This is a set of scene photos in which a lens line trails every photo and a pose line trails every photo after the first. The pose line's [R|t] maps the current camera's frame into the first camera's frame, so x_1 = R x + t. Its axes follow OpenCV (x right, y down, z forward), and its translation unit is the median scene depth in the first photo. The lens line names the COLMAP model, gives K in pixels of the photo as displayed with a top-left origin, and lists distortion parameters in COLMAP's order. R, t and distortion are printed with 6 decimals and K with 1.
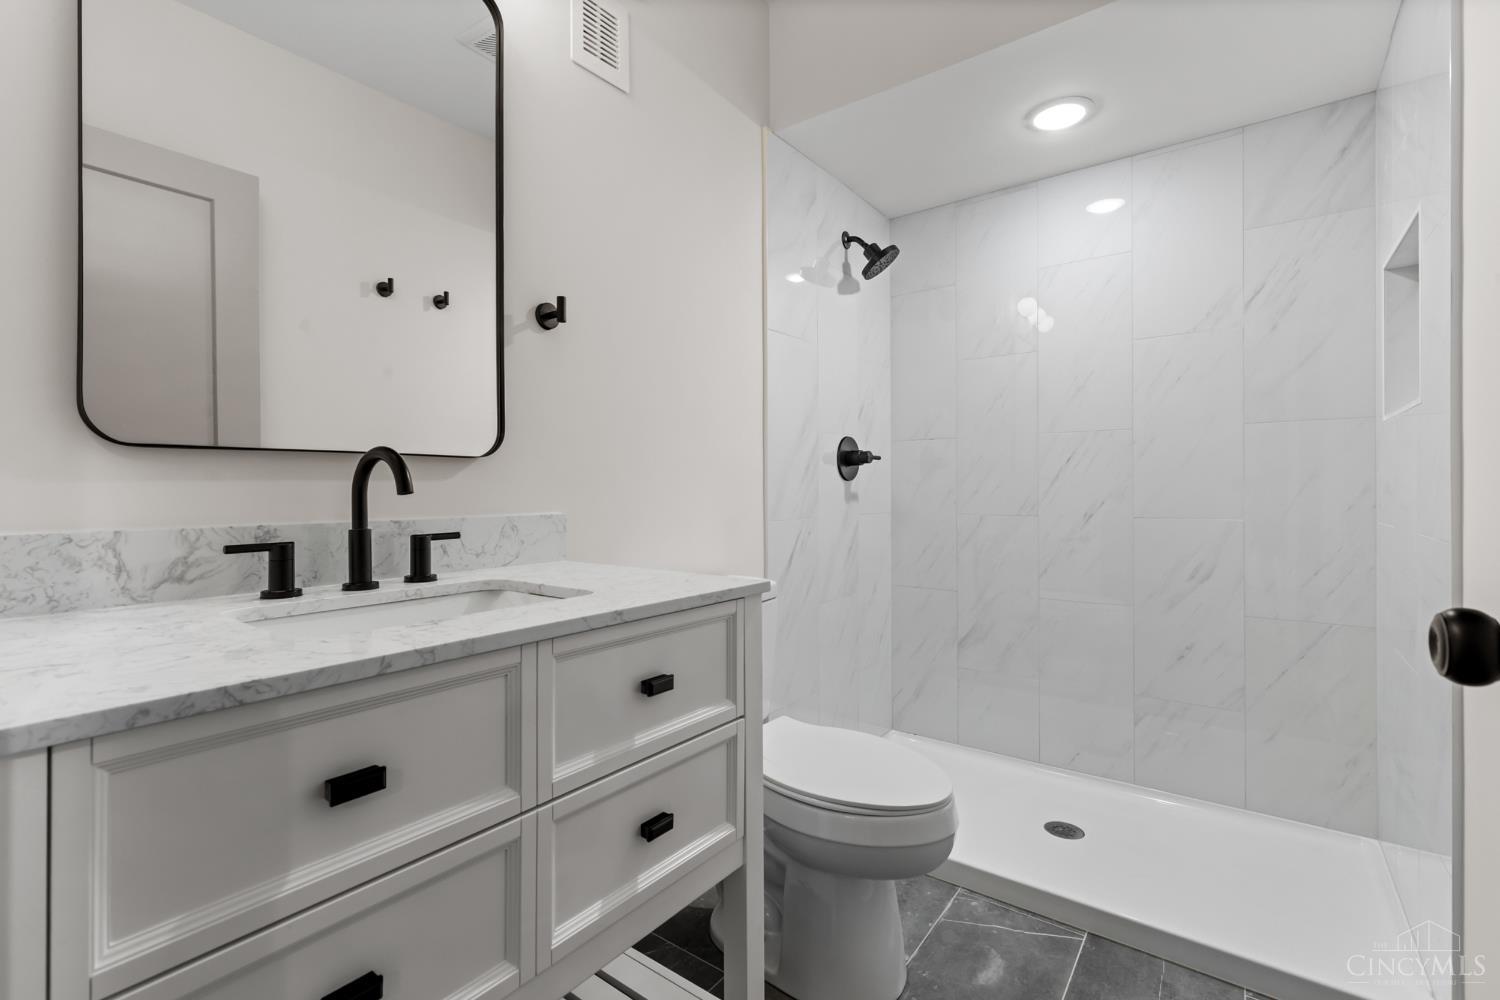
lens RADIAL K [[672.4, 0, 743.7], [0, 672.4, 493.1], [0, 0, 1]] dist [0.004007, 0.000953]
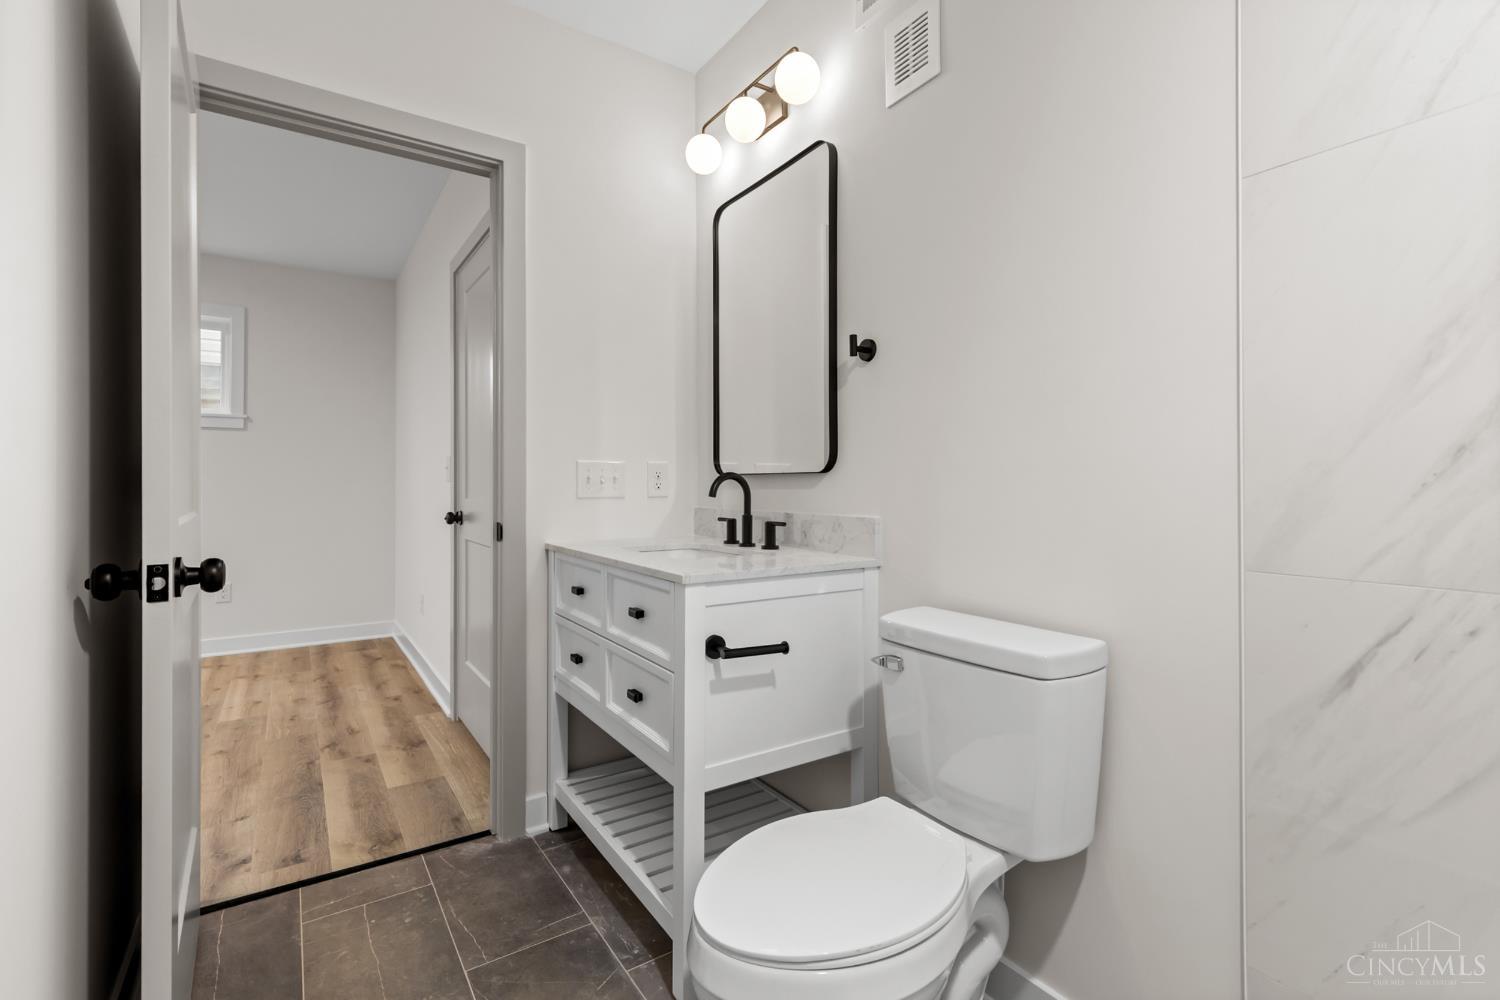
lens RADIAL K [[672.4, 0, 741.6], [0, 672.4, 492.8], [0, 0, 1]] dist [0.004007, 0.000953]
pose [[-0.331143, 0.014134, -0.943475, 1.121787], [-0.005129, 0.999846, 0.016778, -0.037881], [0.943567, 0.010395, -0.331020, 1.469613]]
